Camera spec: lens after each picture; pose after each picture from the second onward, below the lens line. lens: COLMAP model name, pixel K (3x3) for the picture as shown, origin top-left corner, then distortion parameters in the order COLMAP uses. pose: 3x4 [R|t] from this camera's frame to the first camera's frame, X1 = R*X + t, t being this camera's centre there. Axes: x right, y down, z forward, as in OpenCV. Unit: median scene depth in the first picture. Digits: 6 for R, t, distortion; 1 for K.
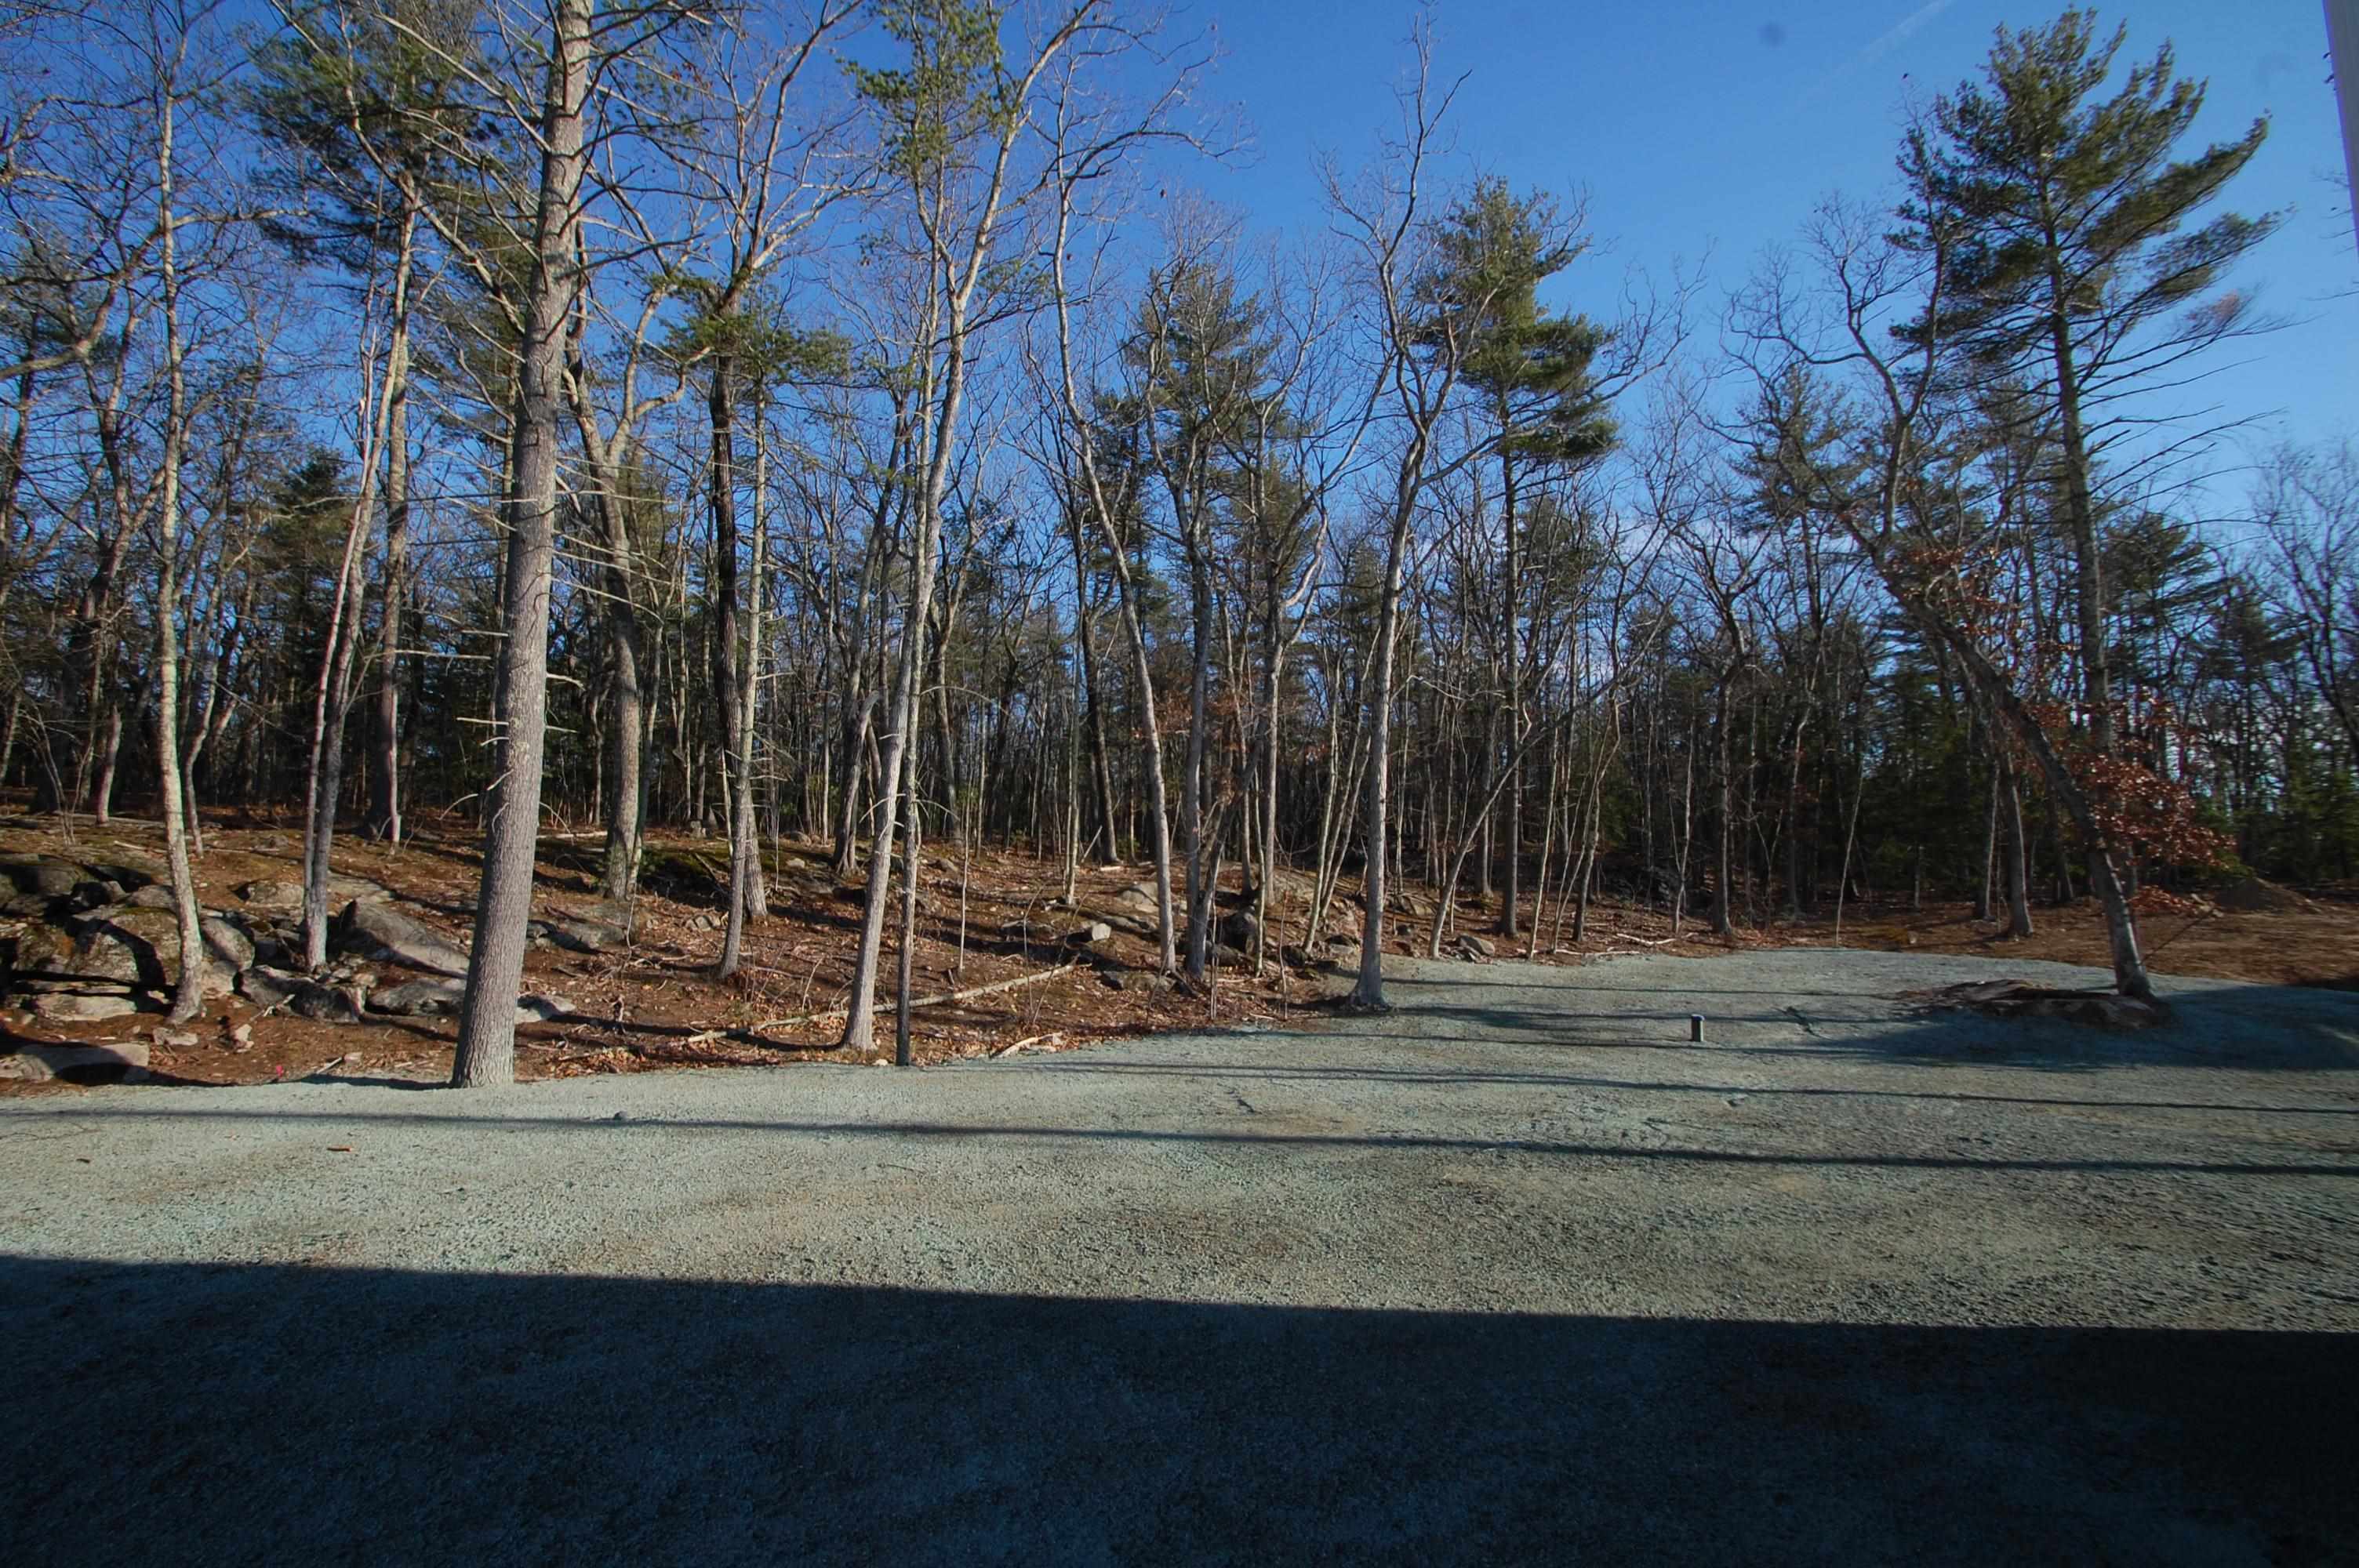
lens RADIAL K [[1023.9, 0, 1149.1], [0, 1023.9, 795.6], [0, 0, 1]] dist [0.015186, -0.017656]
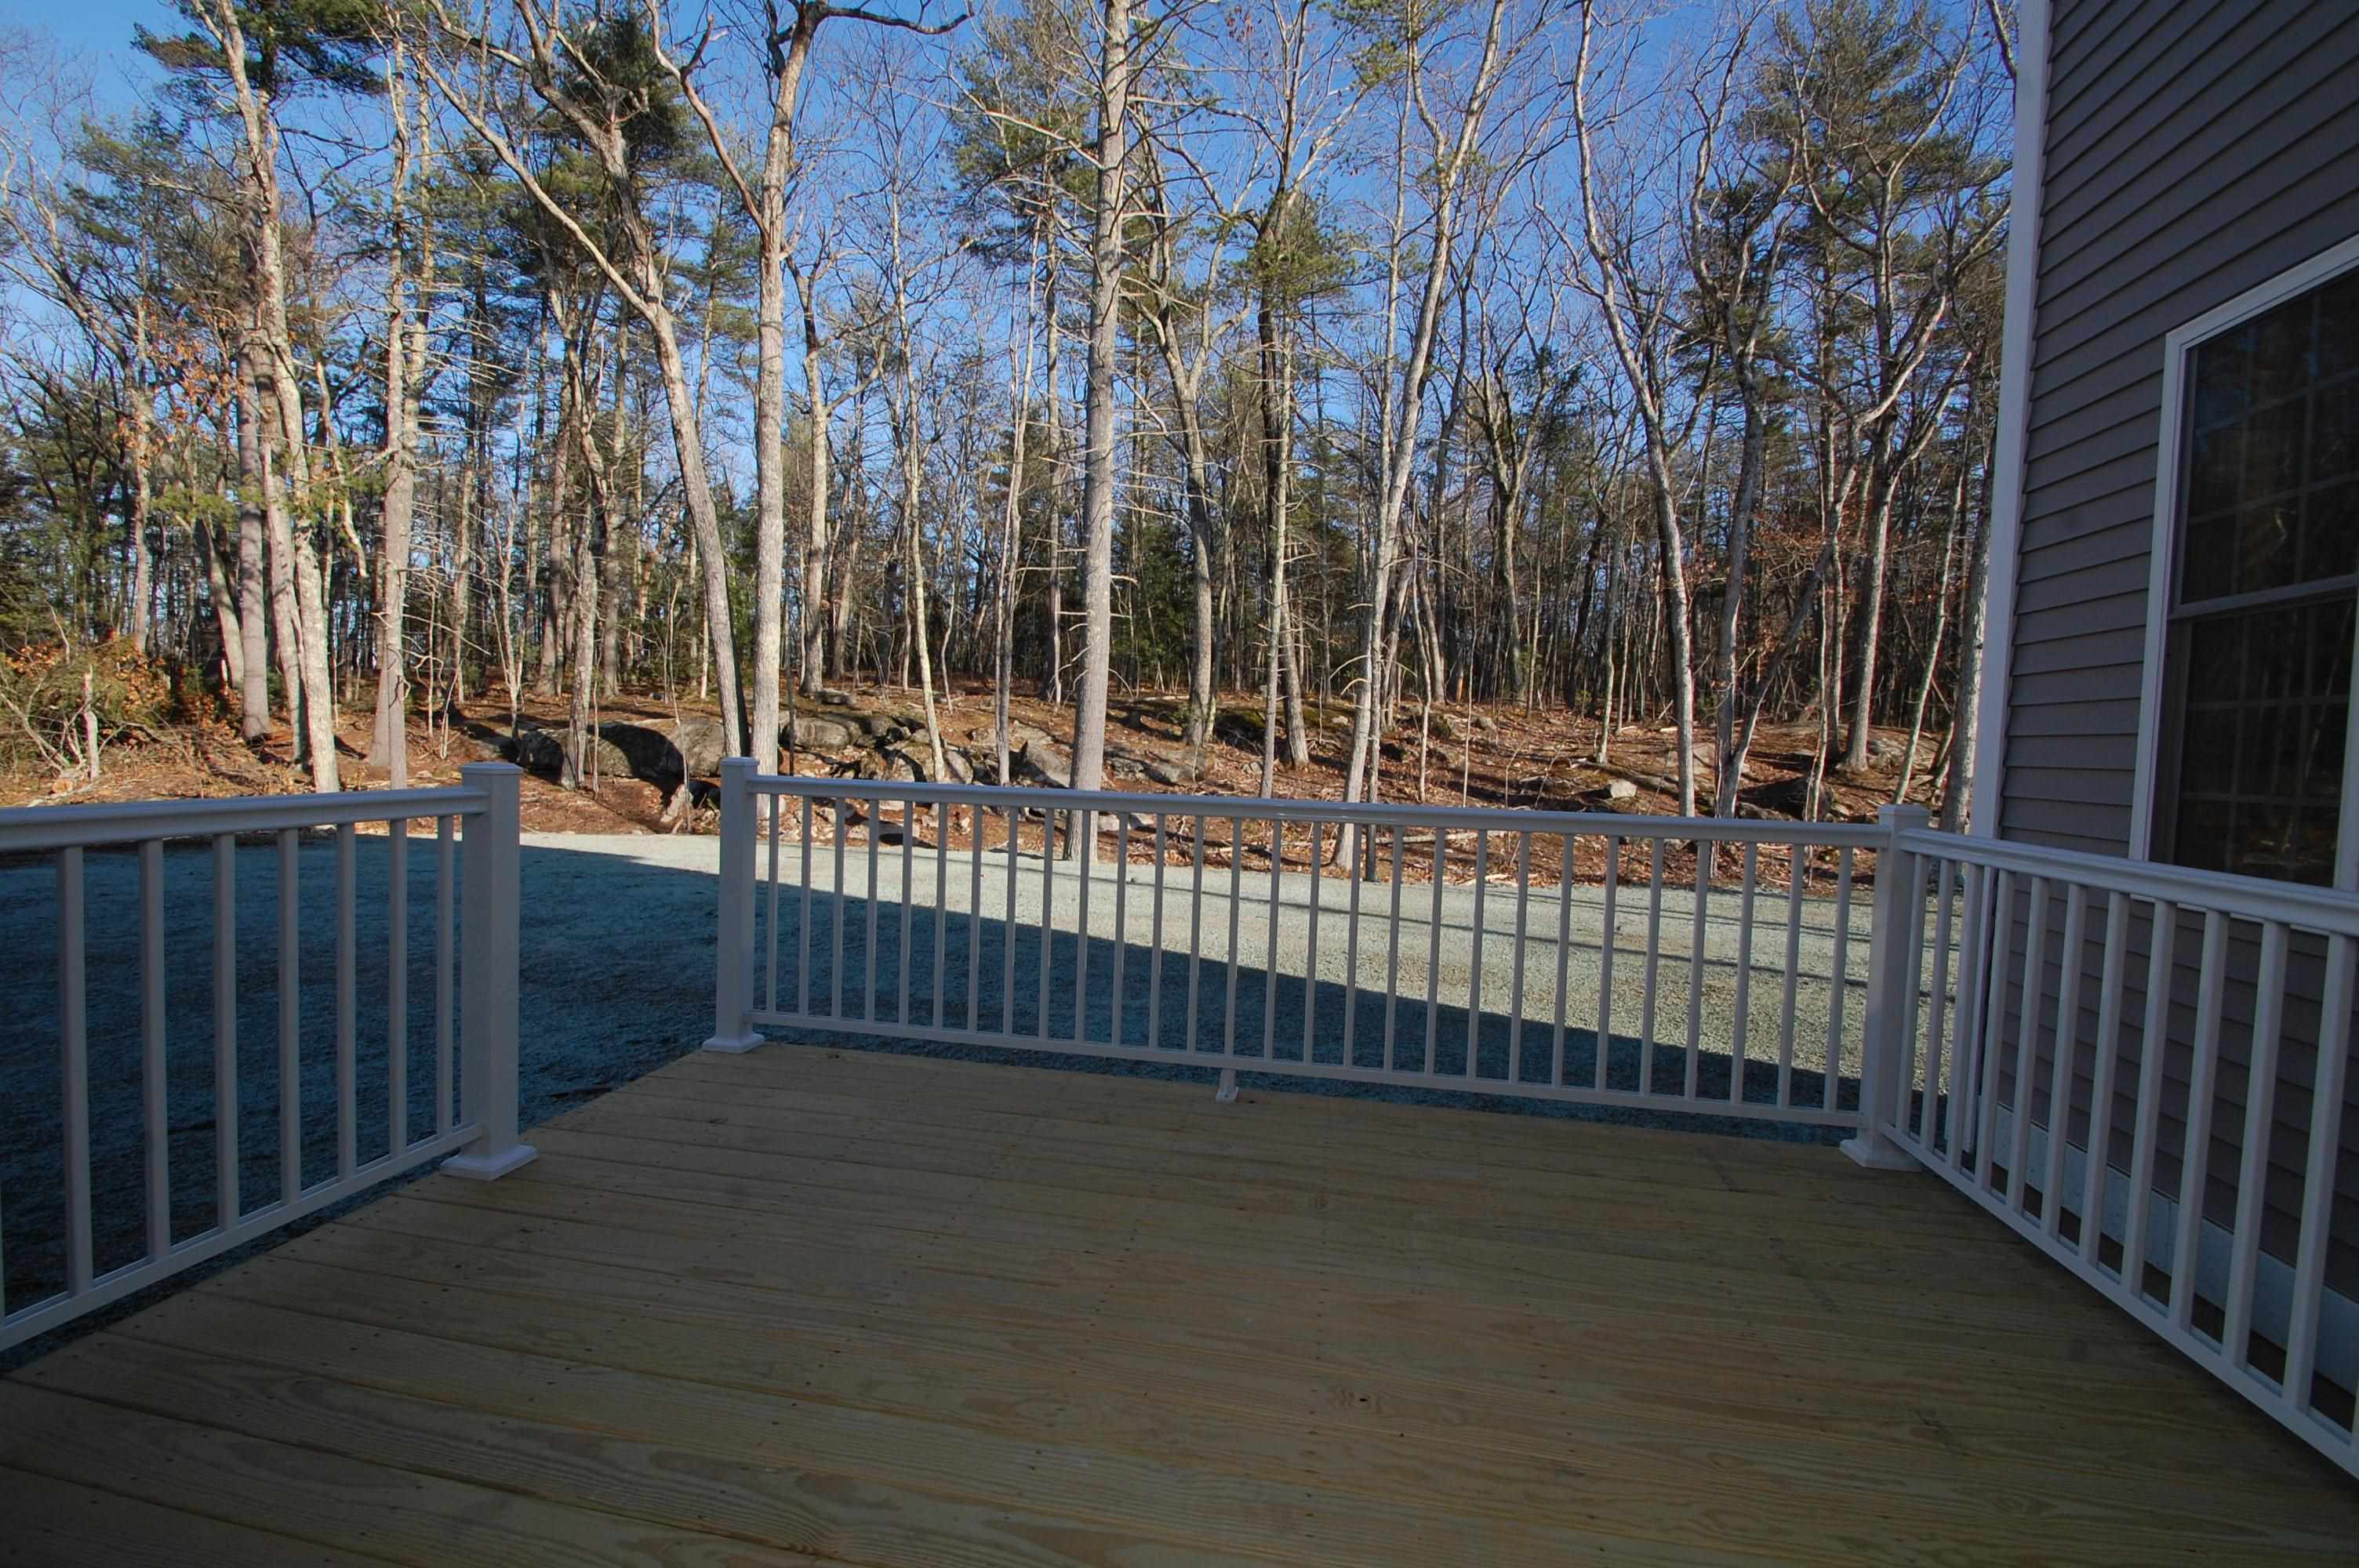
lens RADIAL K [[1023.9, 0, 1149.1], [0, 1023.9, 795.6], [0, 0, 1]] dist [0.015186, -0.017656]
pose [[0.830046, 0.042984, -0.556036, 0.170384], [0.029473, 0.992251, 0.120703, 0.006946], [0.556916, -0.116577, 0.822347, -0.102019]]
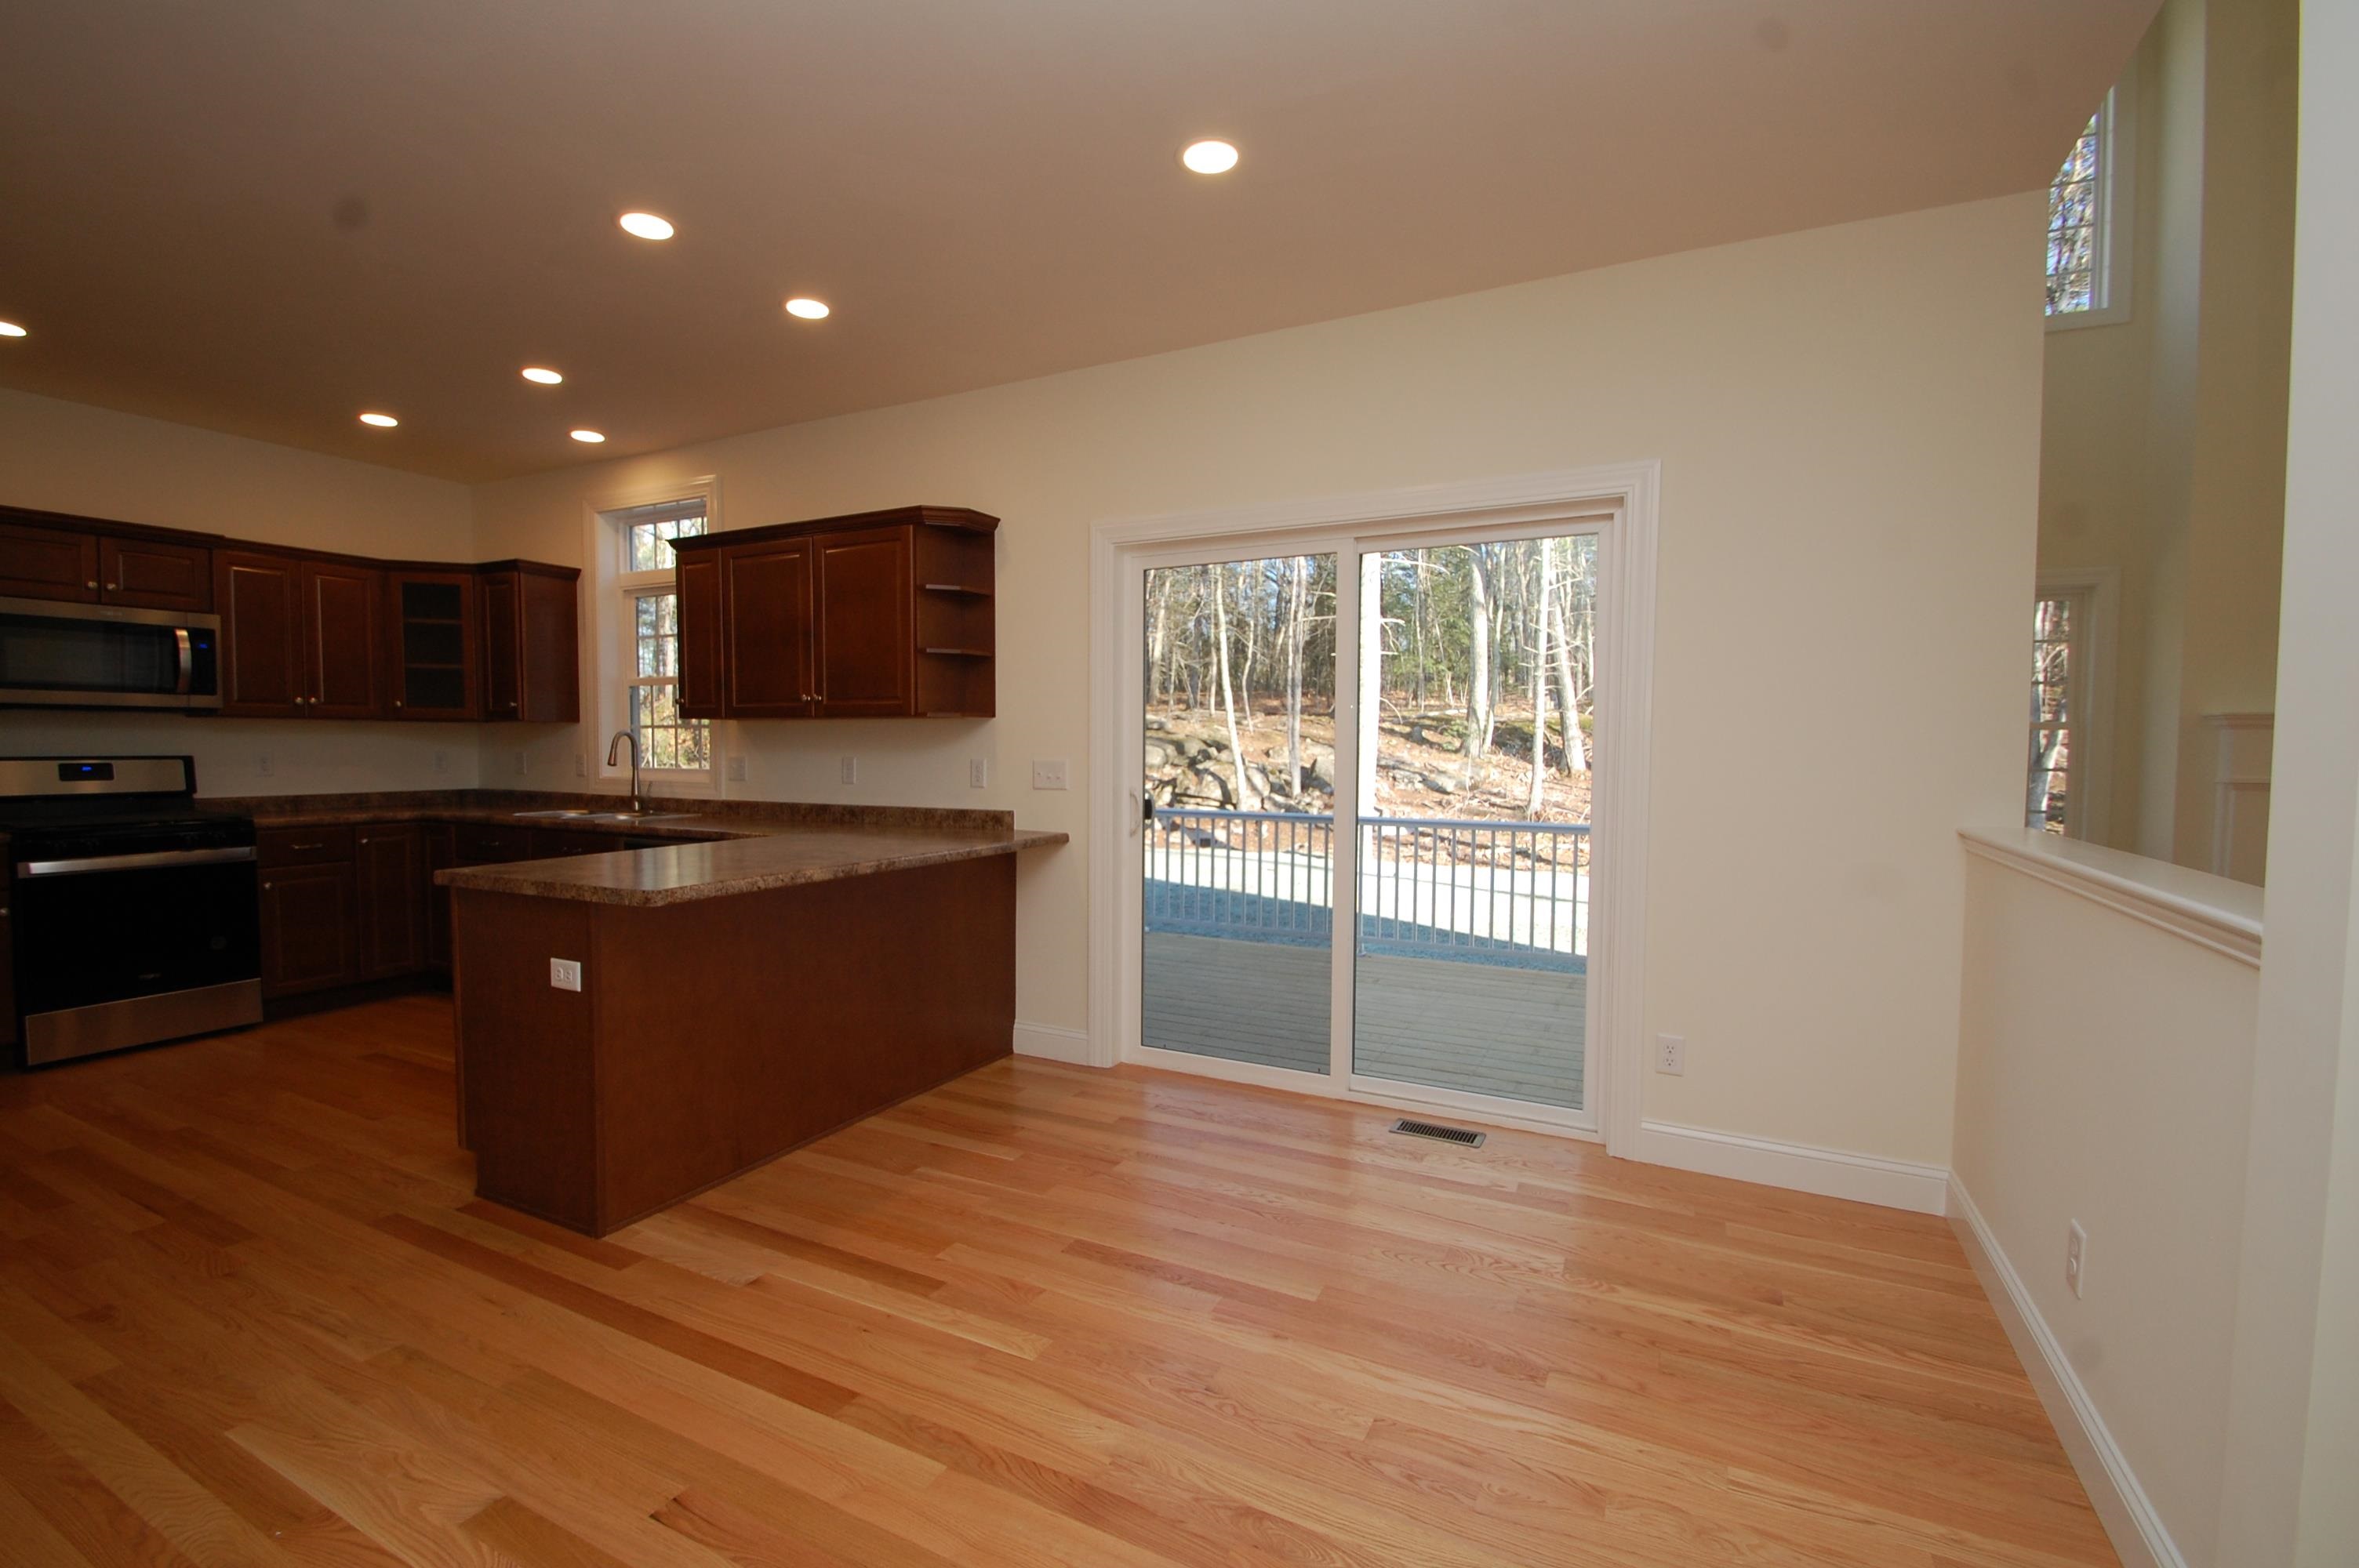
lens RADIAL K [[1032.7, 0, 1179.5], [0, 1032.7, 784.0], [0, 0, 1]] dist [-0.000030, 0.000002]
pose [[0.654621, 0.019517, -0.755705, 0.326120], [0.073225, 0.993329, 0.089084, -0.020466], [0.752402, -0.113653, 0.648825, -0.243464]]
